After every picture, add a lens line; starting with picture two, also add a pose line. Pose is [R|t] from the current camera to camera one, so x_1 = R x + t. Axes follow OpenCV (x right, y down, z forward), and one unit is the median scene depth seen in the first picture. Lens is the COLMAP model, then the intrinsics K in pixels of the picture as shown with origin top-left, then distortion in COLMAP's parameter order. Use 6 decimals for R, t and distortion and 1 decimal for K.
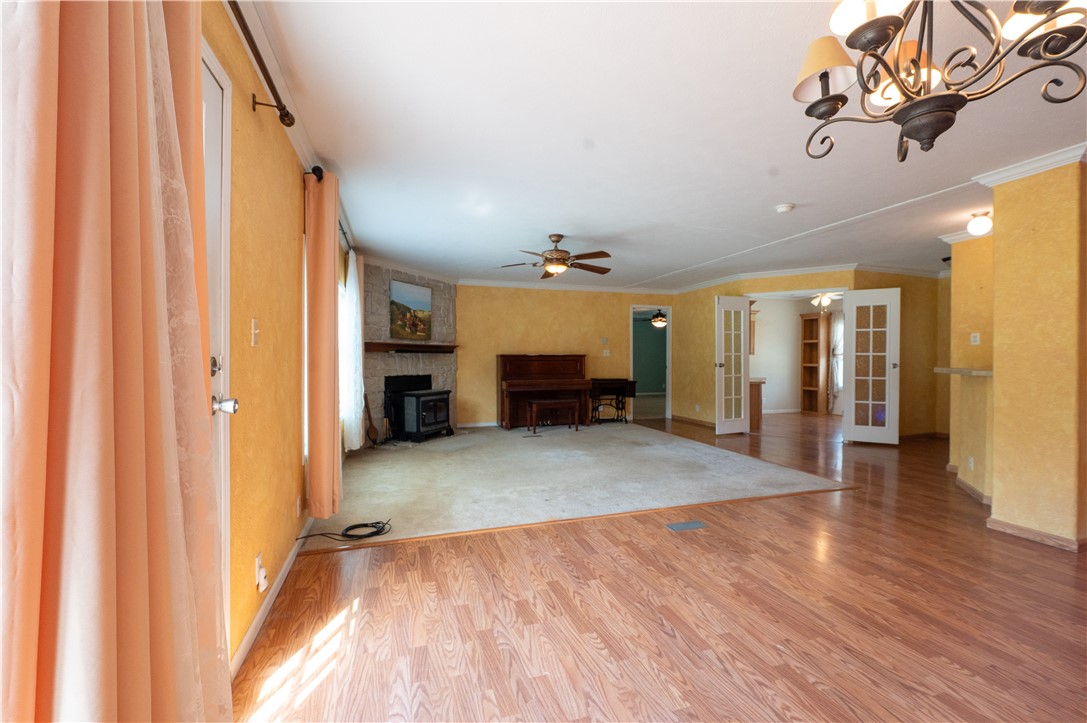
lens RADIAL K [[457.8, 0, 539.0], [0, 457.8, 361.4], [0, 0, 1]] dist [-0.002665, -0.000677]
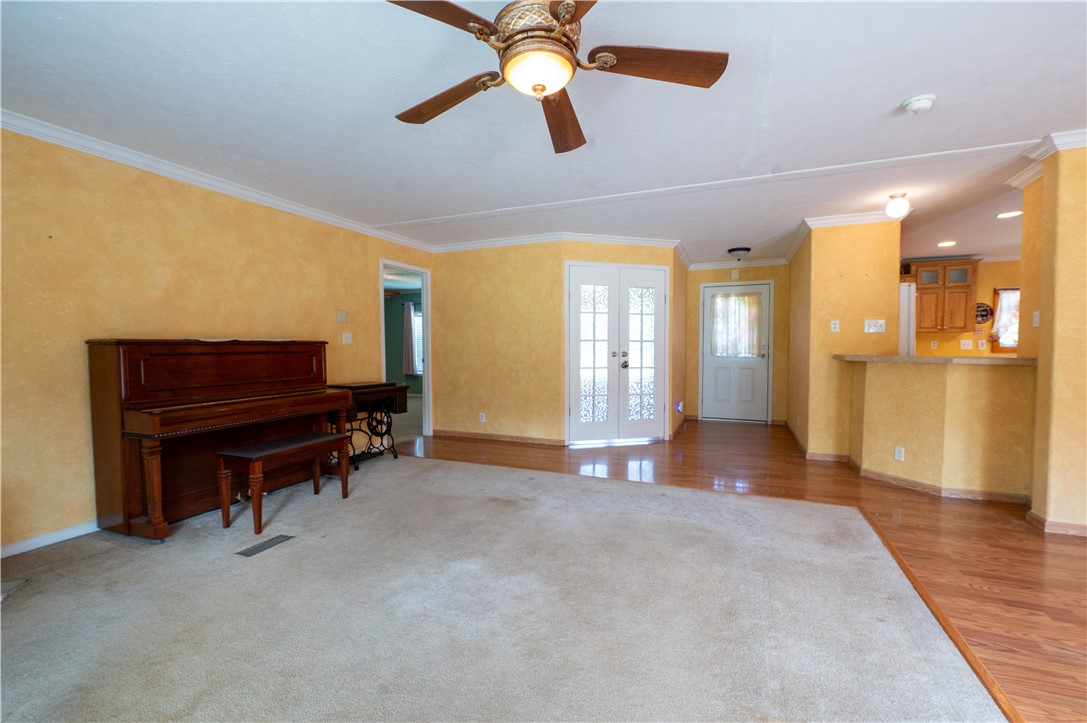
lens RADIAL K [[457.8, 0, 541.7], [0, 457.8, 365.1], [0, 0, 1]] dist [-0.002665, -0.000677]
pose [[0.643665, -0.035558, 0.764481, -0.155622], [0.010229, 0.999231, 0.037864, -0.005166], [-0.765239, -0.016552, 0.643534, 0.549193]]
